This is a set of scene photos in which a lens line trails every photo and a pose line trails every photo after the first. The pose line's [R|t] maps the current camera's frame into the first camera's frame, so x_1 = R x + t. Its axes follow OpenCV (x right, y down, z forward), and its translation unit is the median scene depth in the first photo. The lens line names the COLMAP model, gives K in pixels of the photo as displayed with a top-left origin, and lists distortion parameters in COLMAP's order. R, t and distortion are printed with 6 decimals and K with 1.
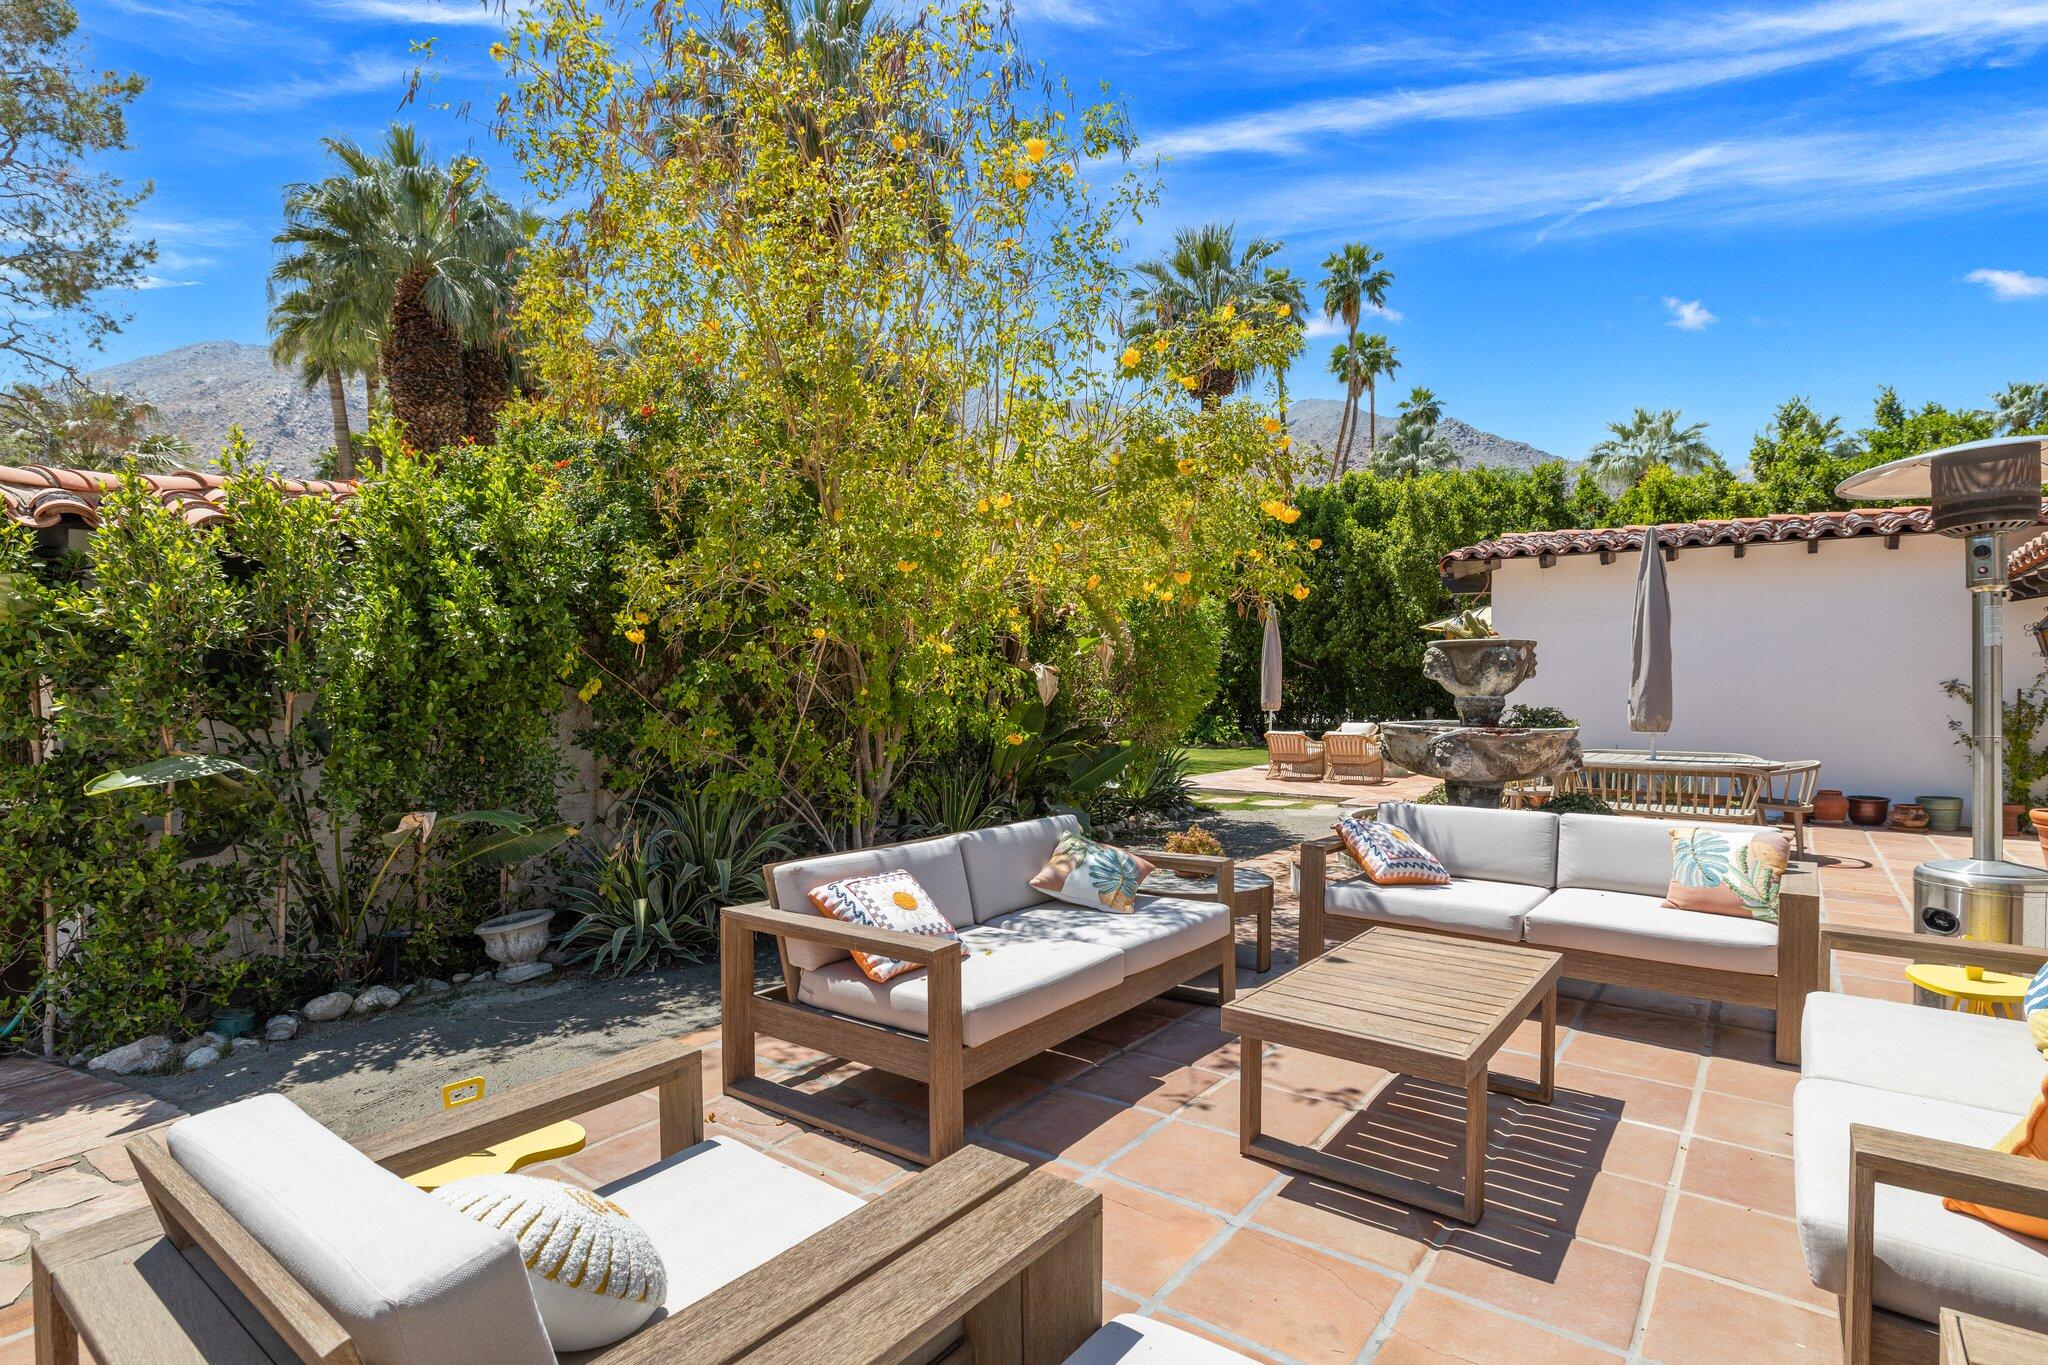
lens RADIAL K [[976.1, 0, 1027.4], [0, 976.1, 683.4], [0, 0, 1]] dist [0.000798, 0.000061]
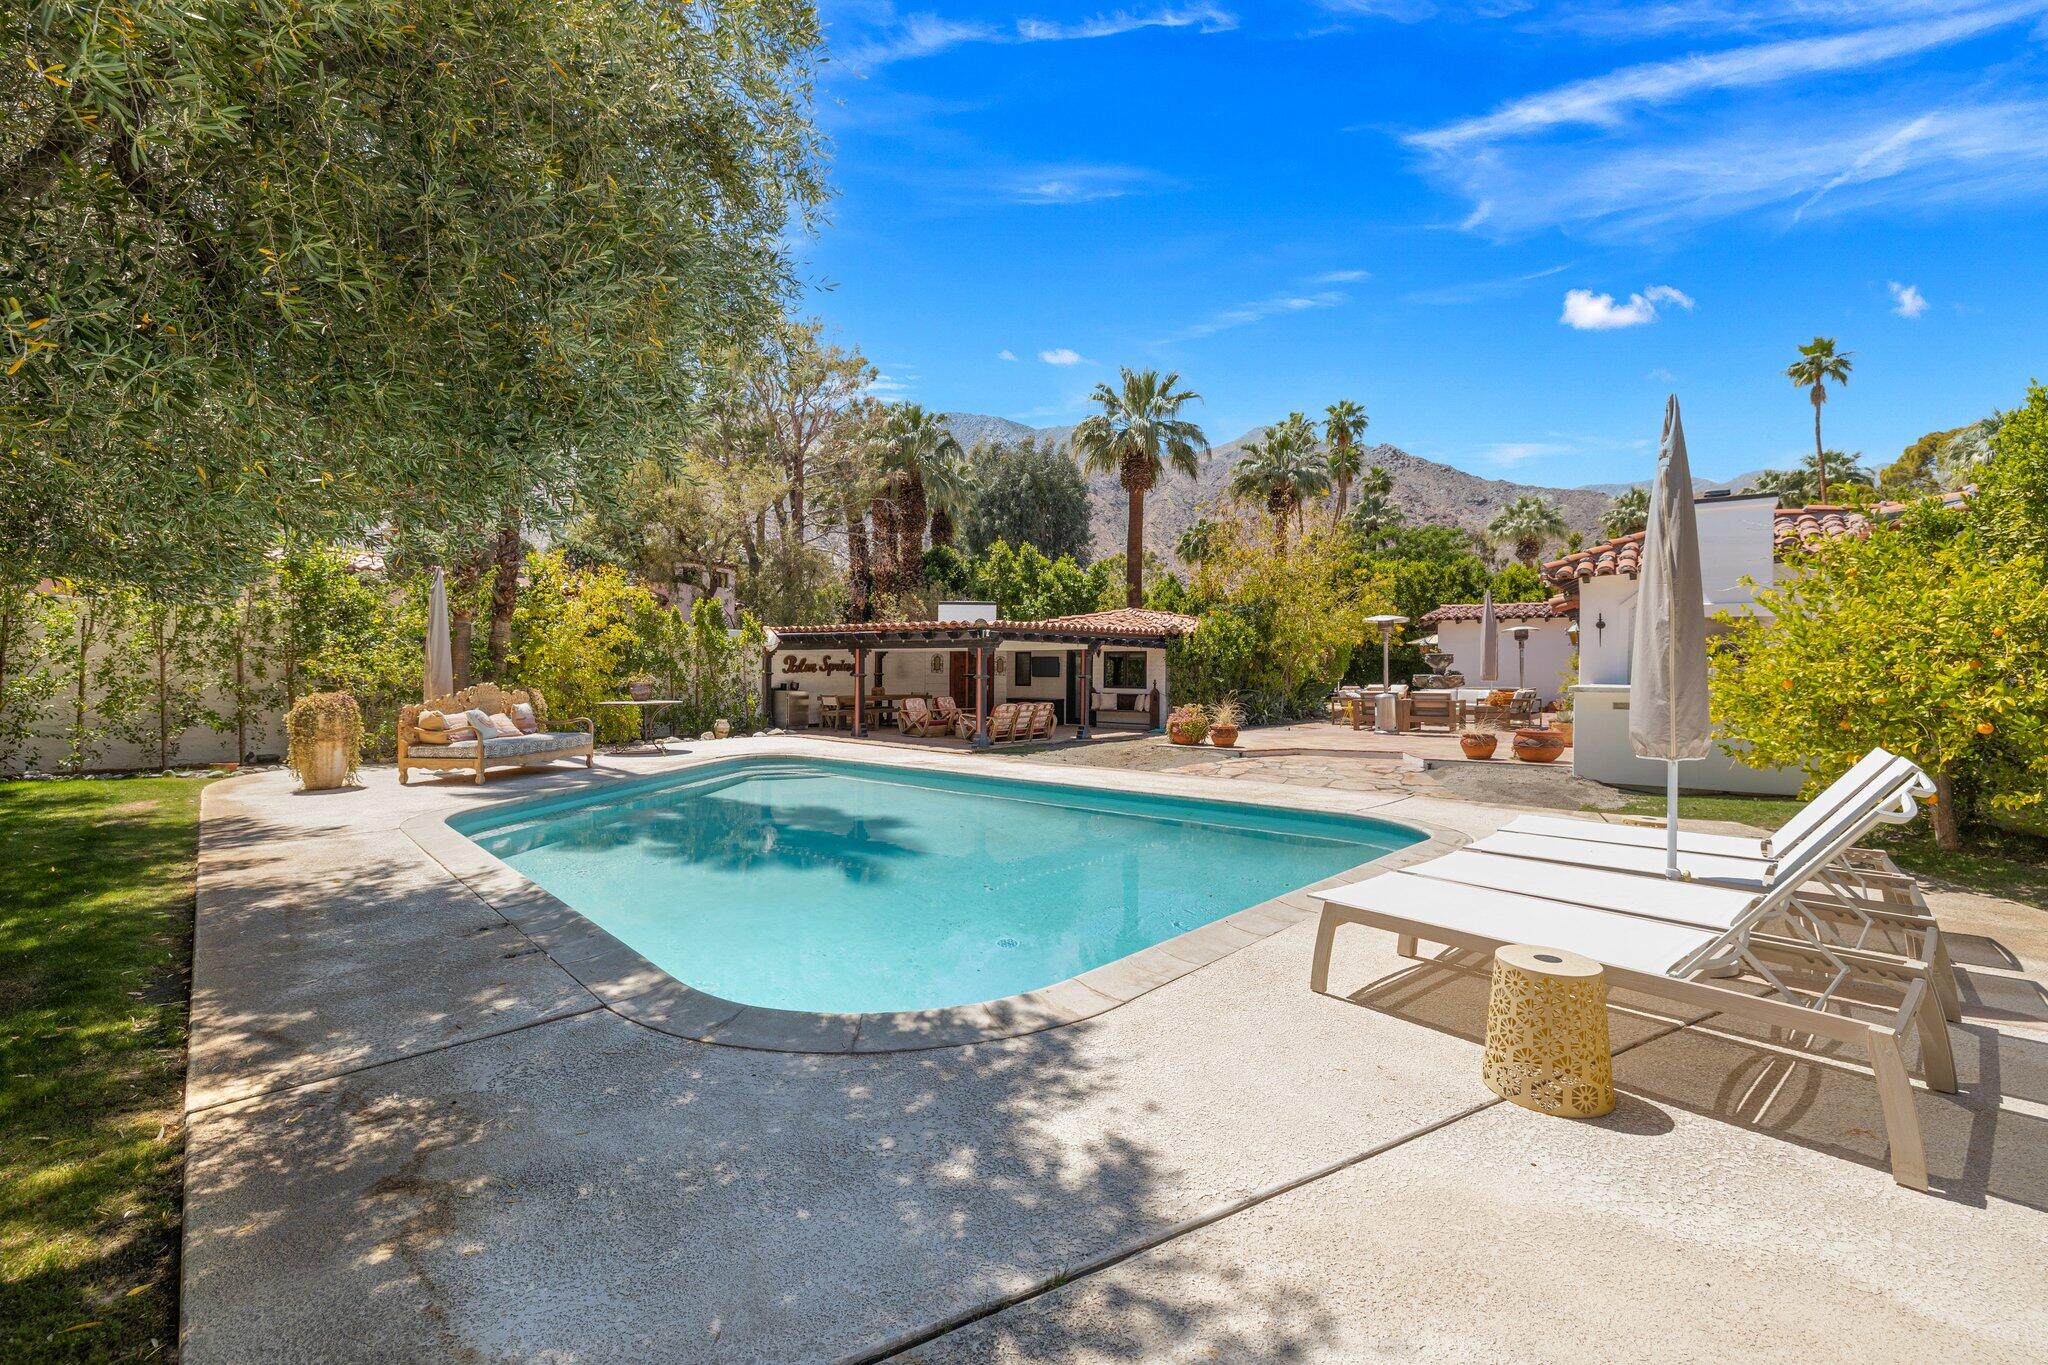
lens RADIAL K [[867.9, 0, 1029.1], [0, 867.9, 674.6], [0, 0, 1]] dist [0.002824, 0.000314]
pose [[0.999810, -0.003095, 0.019246, -0.404995], [0.003093, 0.999995, 0.000090, 0.011030], [-0.019246, -0.000030, 0.999815, -0.795222]]
